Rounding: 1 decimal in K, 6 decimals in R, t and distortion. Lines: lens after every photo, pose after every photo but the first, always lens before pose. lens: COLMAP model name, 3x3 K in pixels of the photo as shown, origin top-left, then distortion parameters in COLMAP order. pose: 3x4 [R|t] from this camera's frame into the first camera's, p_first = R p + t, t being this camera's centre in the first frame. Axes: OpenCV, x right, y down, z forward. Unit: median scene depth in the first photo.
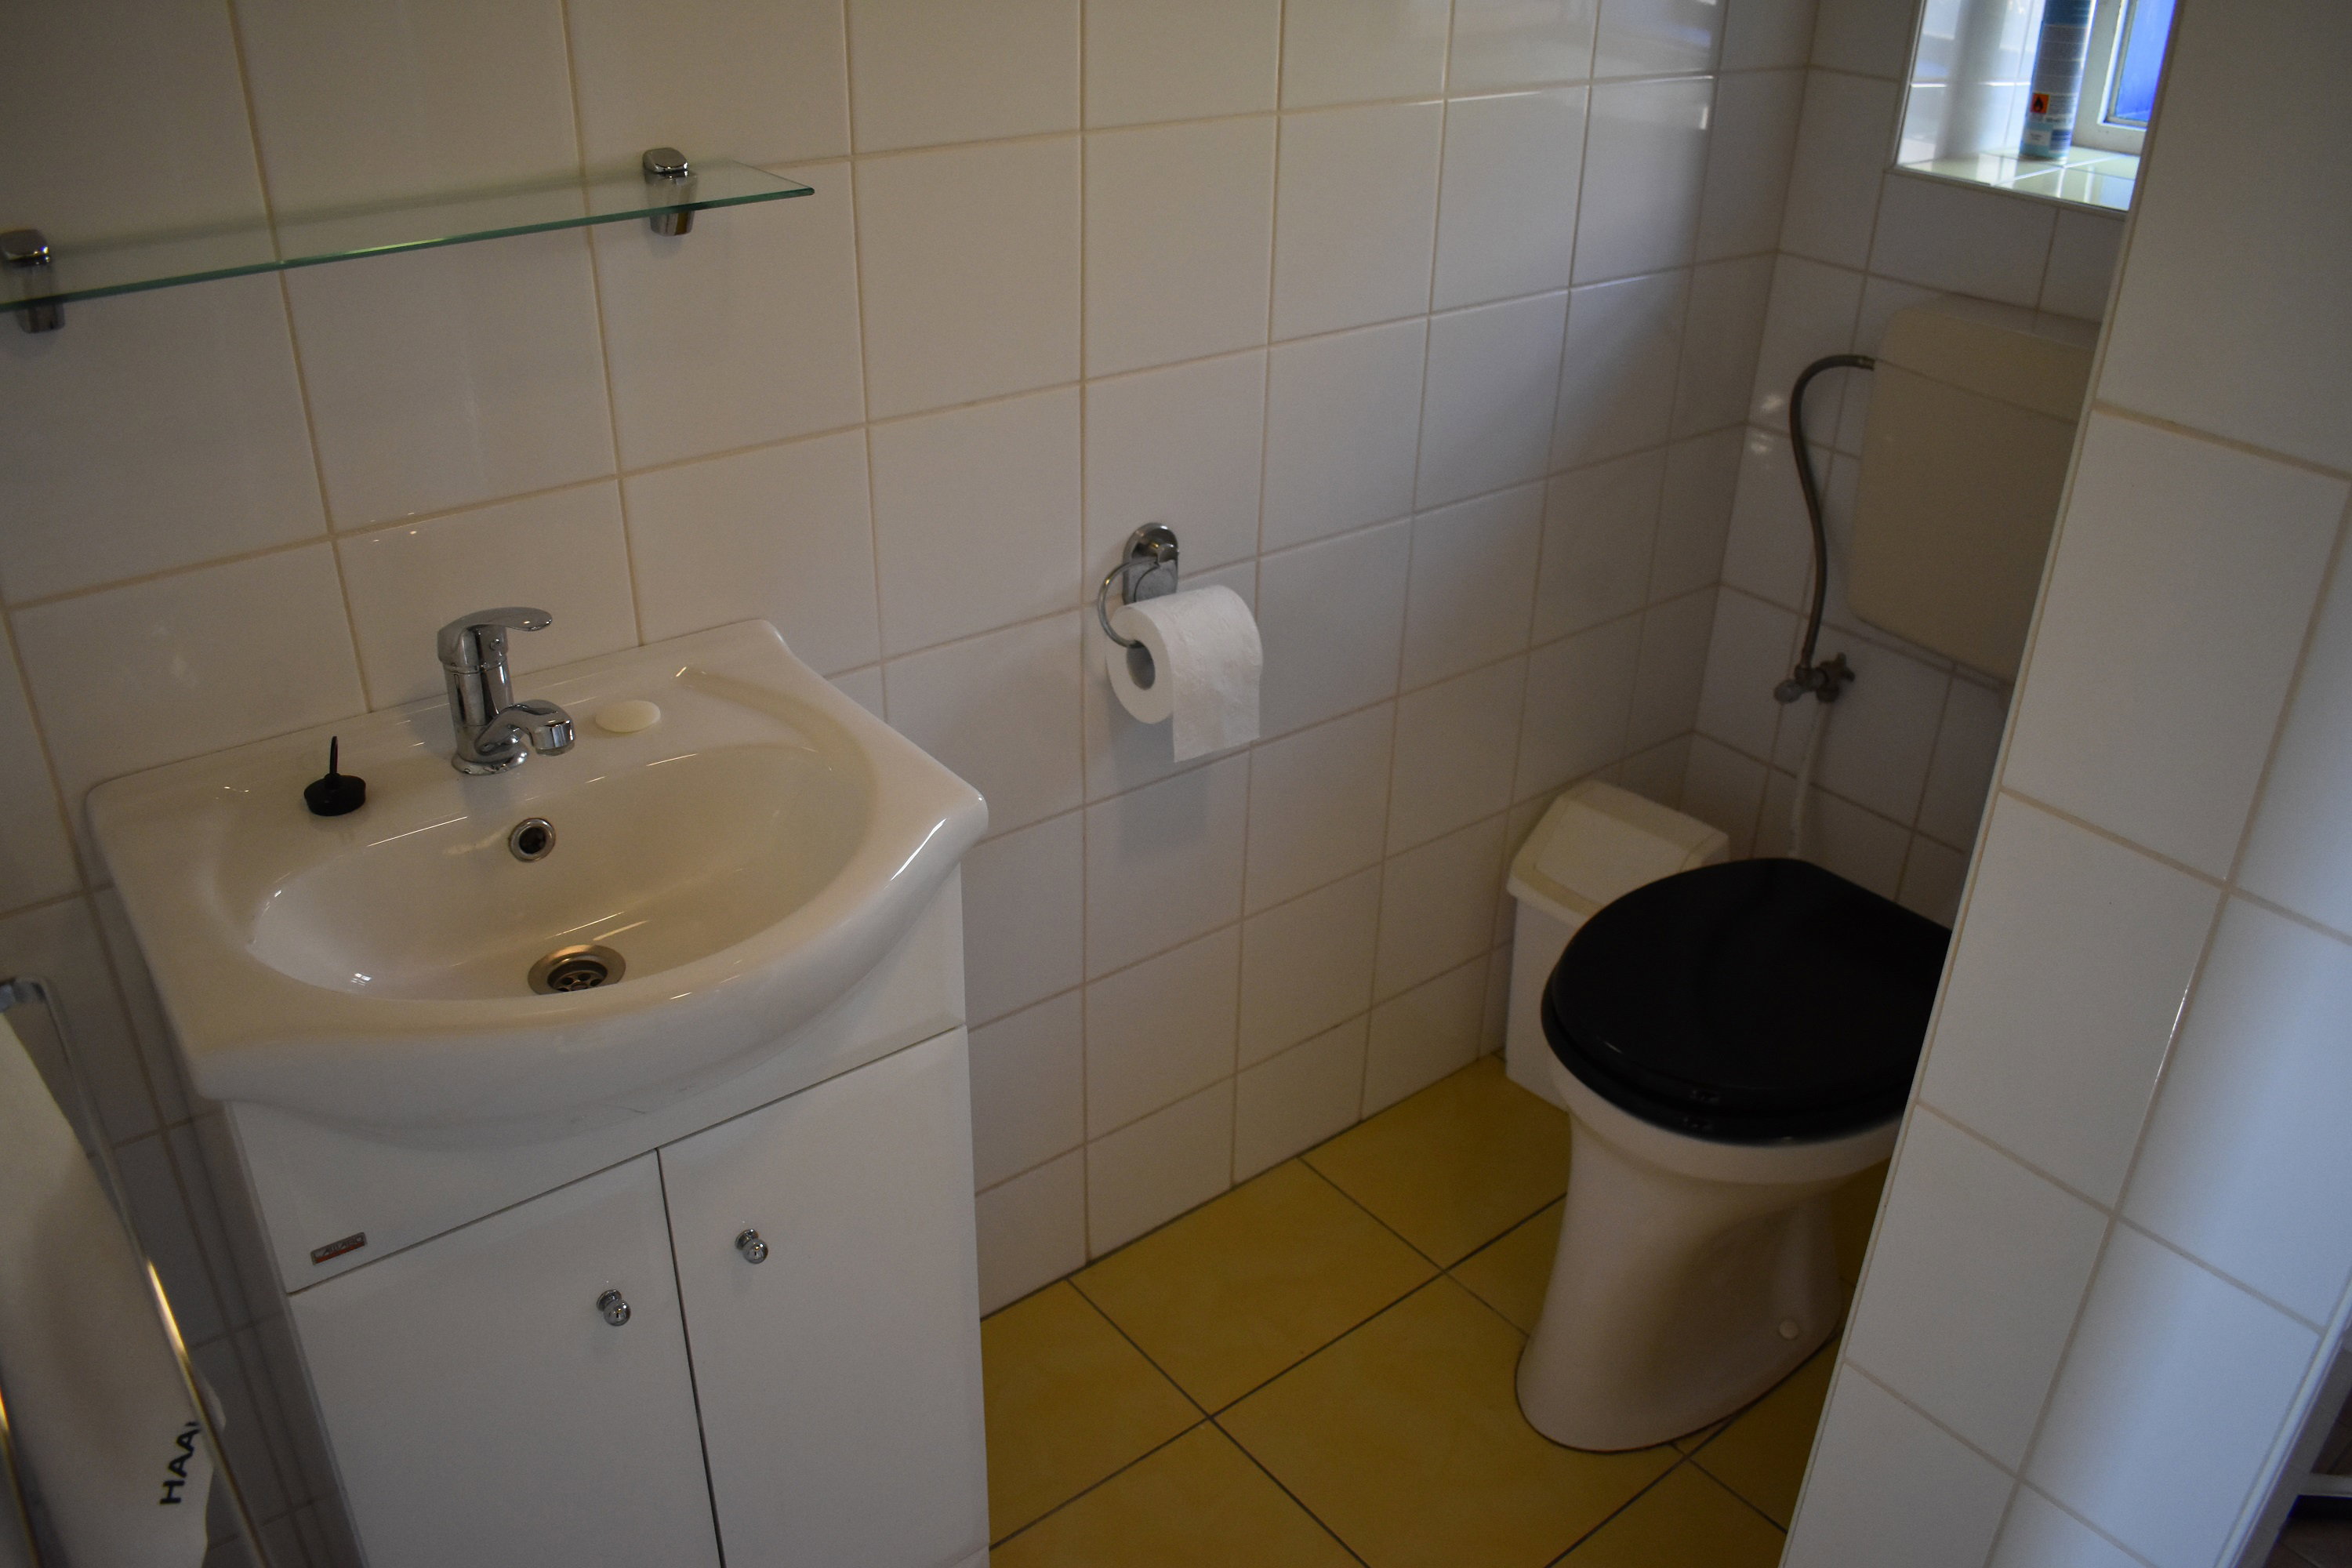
lens RADIAL K [[1819.1, 0, 1176.0], [0, 1819.1, 784.0], [0, 0, 1]] dist [-0.087308, 0.001861]
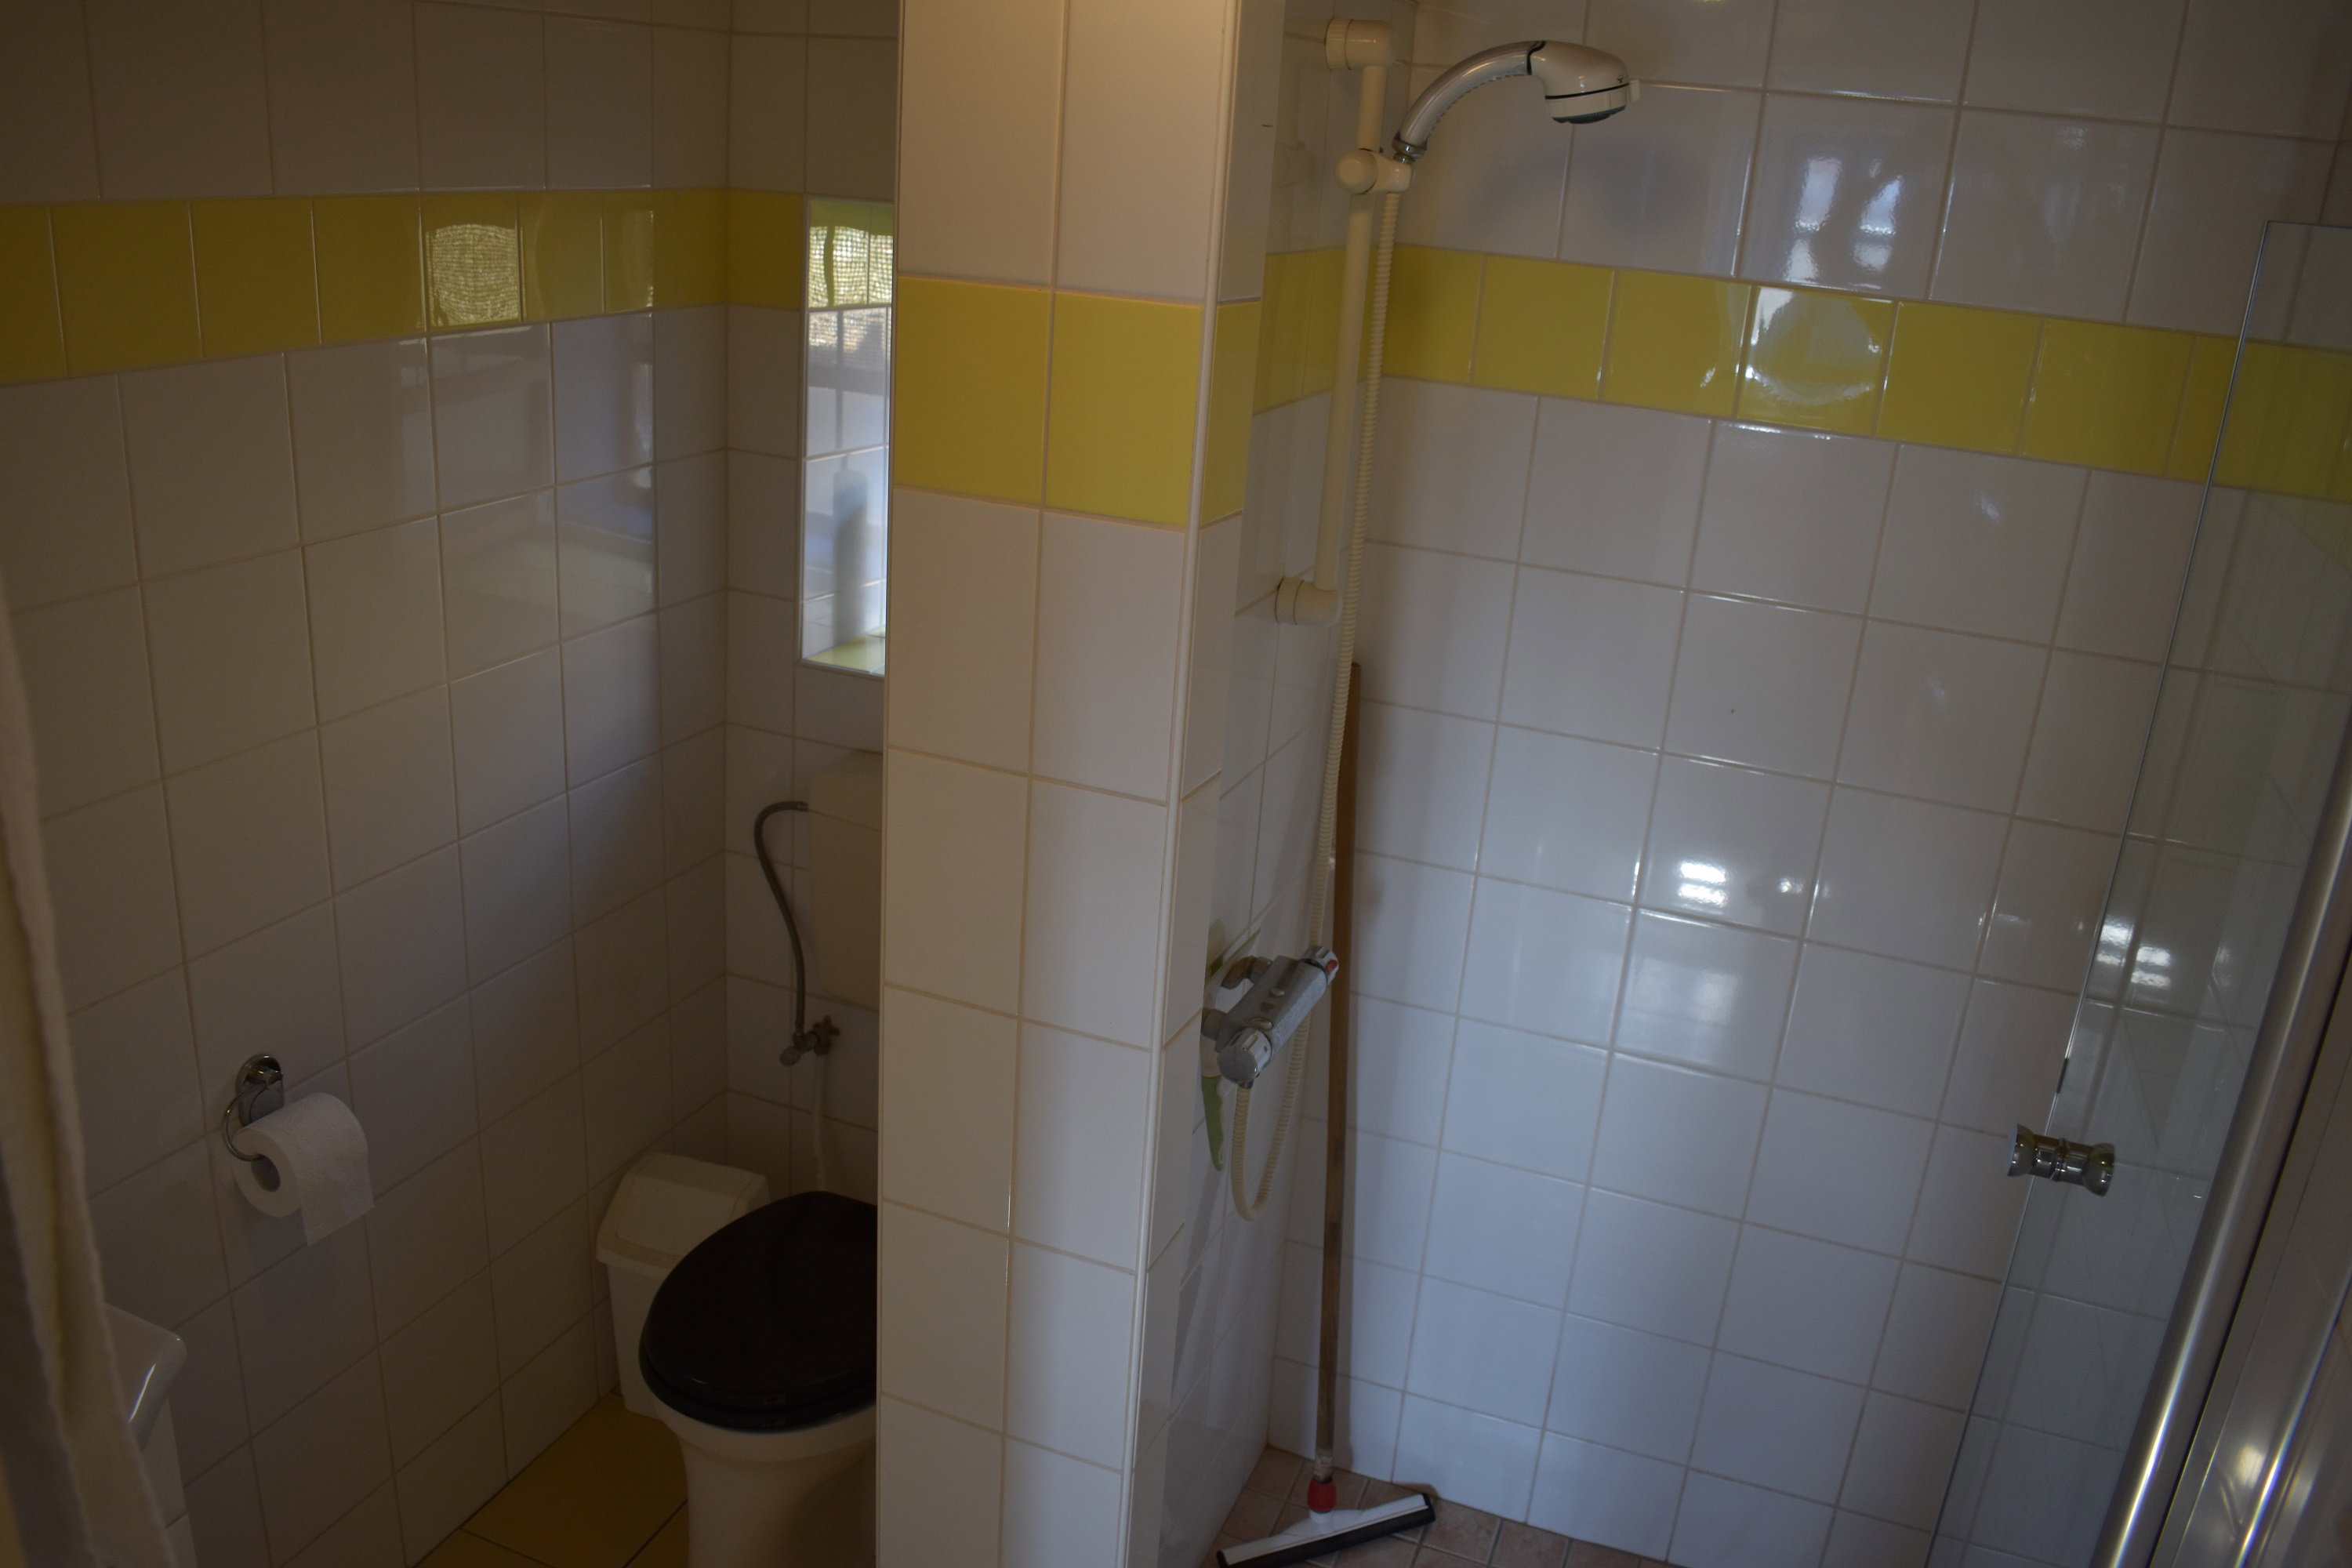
lens RADIAL K [[1819.1, 0, 1176.0], [0, 1819.1, 784.0], [0, 0, 1]] dist [-0.087308, 0.001861]
pose [[0.861142, -0.127229, 0.492185, -0.038297], [0.192072, 0.977841, -0.083284, -0.089960], [-0.470683, 0.166255, 0.866497, -0.314549]]
